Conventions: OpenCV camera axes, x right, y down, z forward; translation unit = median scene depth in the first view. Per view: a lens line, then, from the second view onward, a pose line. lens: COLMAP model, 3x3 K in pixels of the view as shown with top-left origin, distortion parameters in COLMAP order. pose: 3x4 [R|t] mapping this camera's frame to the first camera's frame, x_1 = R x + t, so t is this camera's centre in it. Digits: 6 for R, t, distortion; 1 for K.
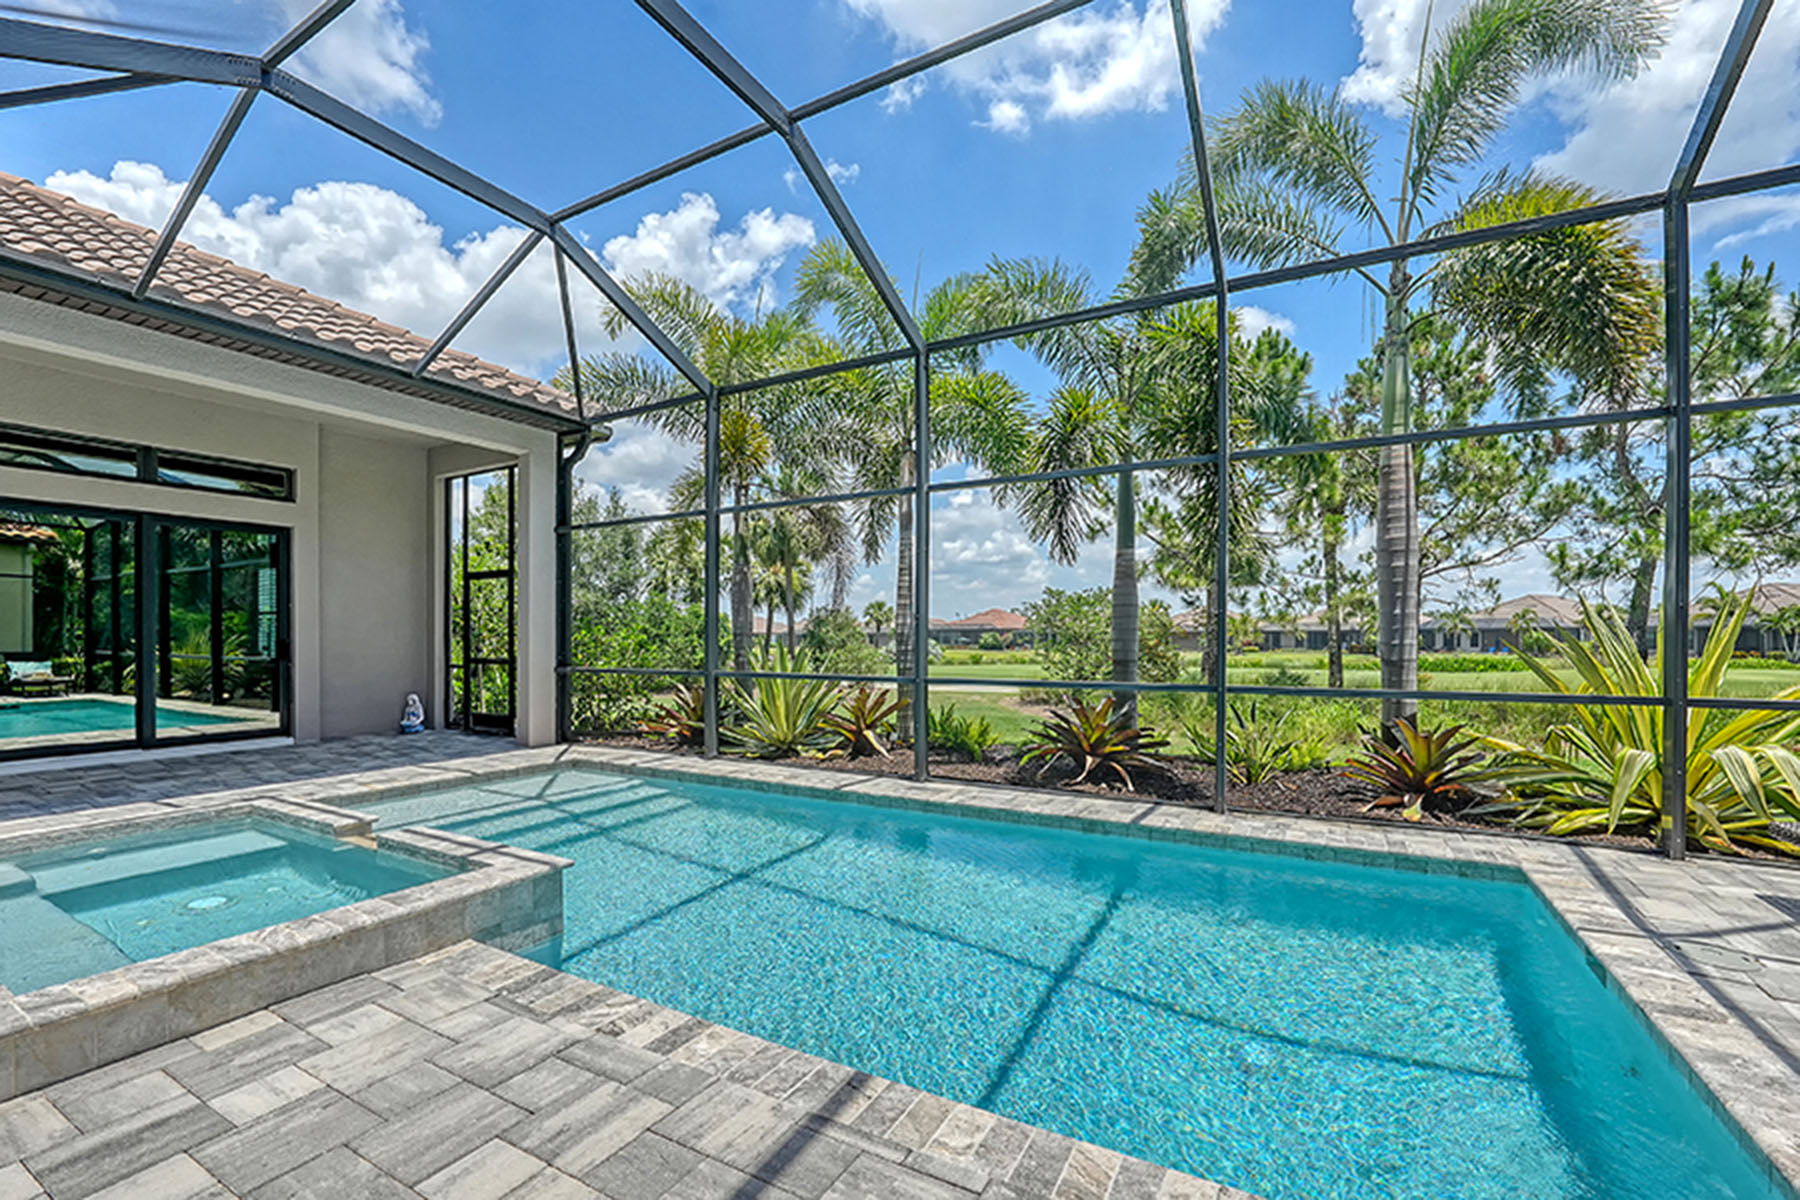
lens RADIAL K [[744.5, 0, 911.2], [0, 744.5, 616.0], [0, 0, 1]] dist [-0.014659, 0.000163]
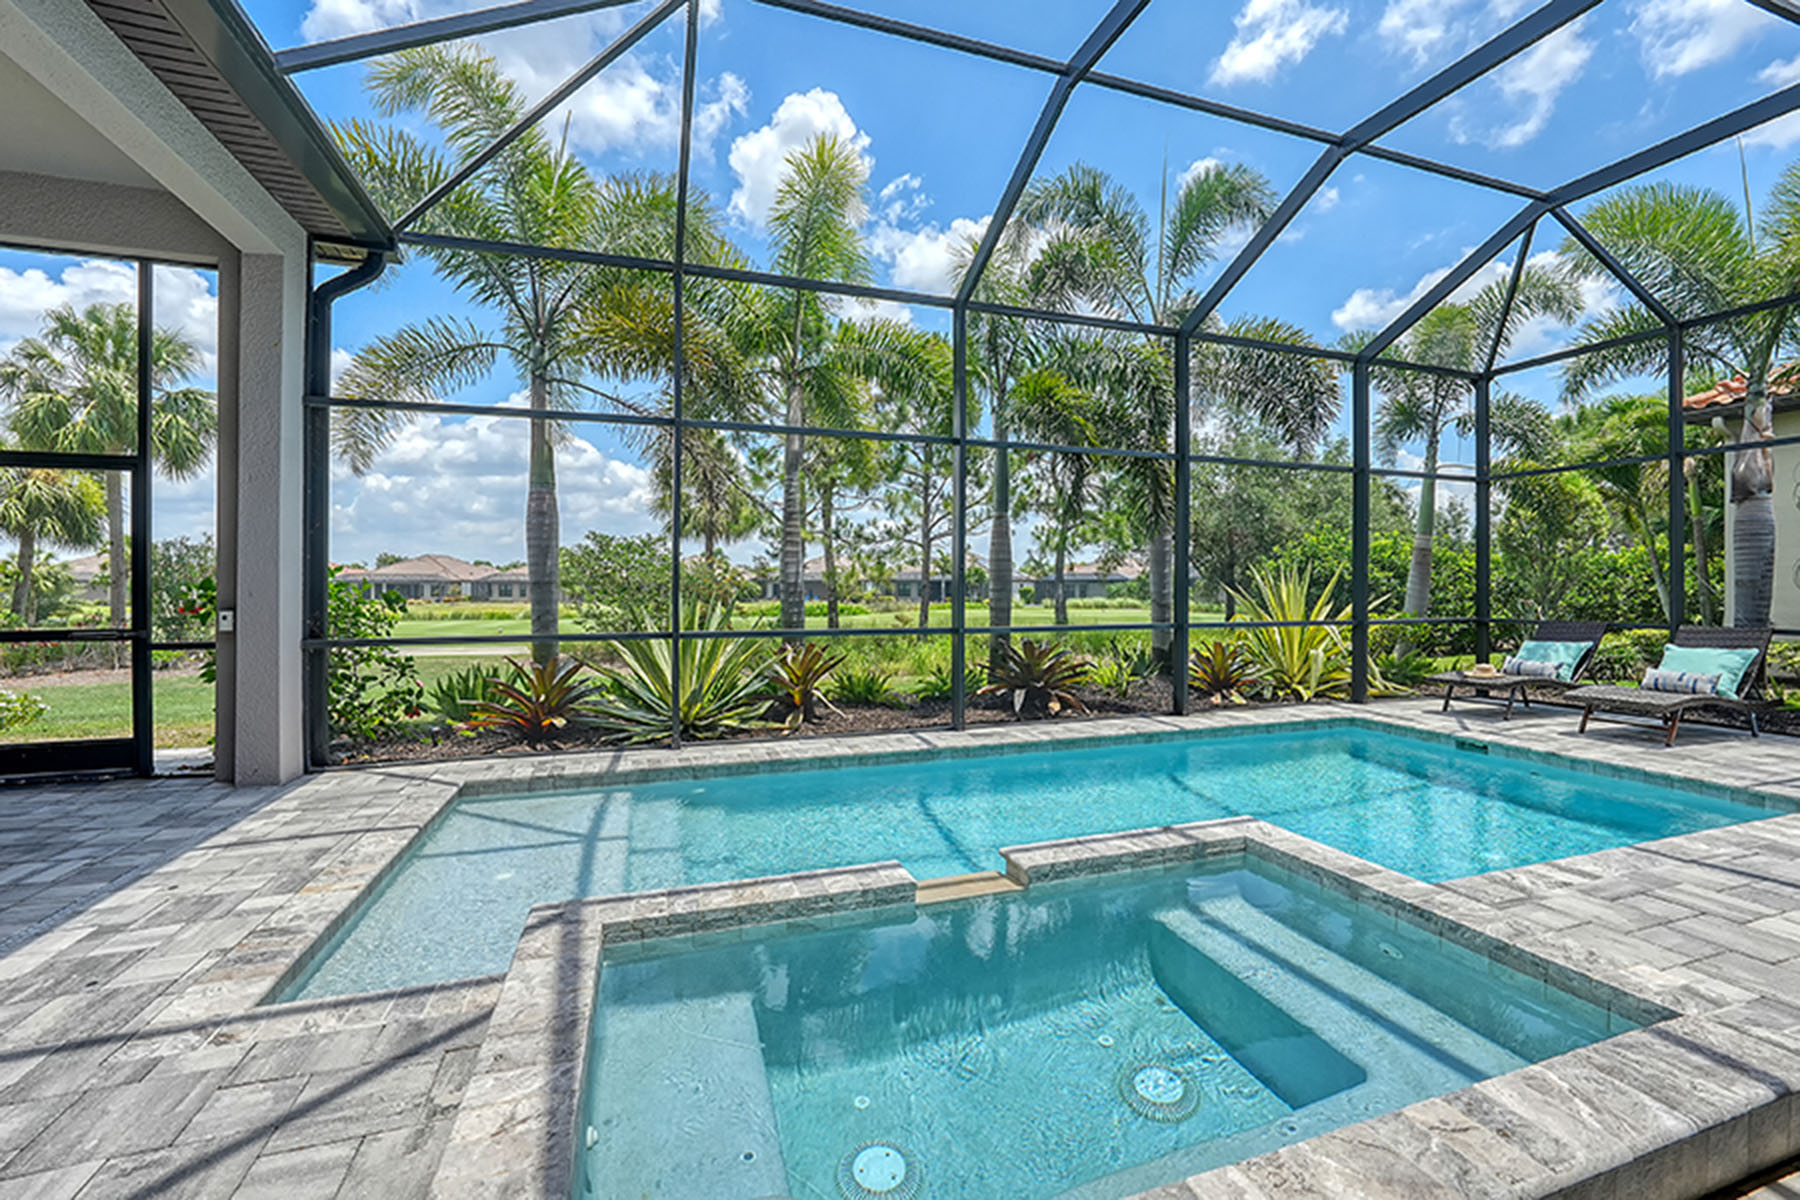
lens RADIAL K [[741.8, 0, 900.0], [0, 741.8, 600.0], [0, 0, 1]] dist [0.001166, 0.000214]
pose [[0.673536, -0.010326, 0.739082, -0.596250], [-0.024889, 0.999019, 0.036639, 0.003952], [-0.738735, -0.043073, 0.672618, 0.265450]]
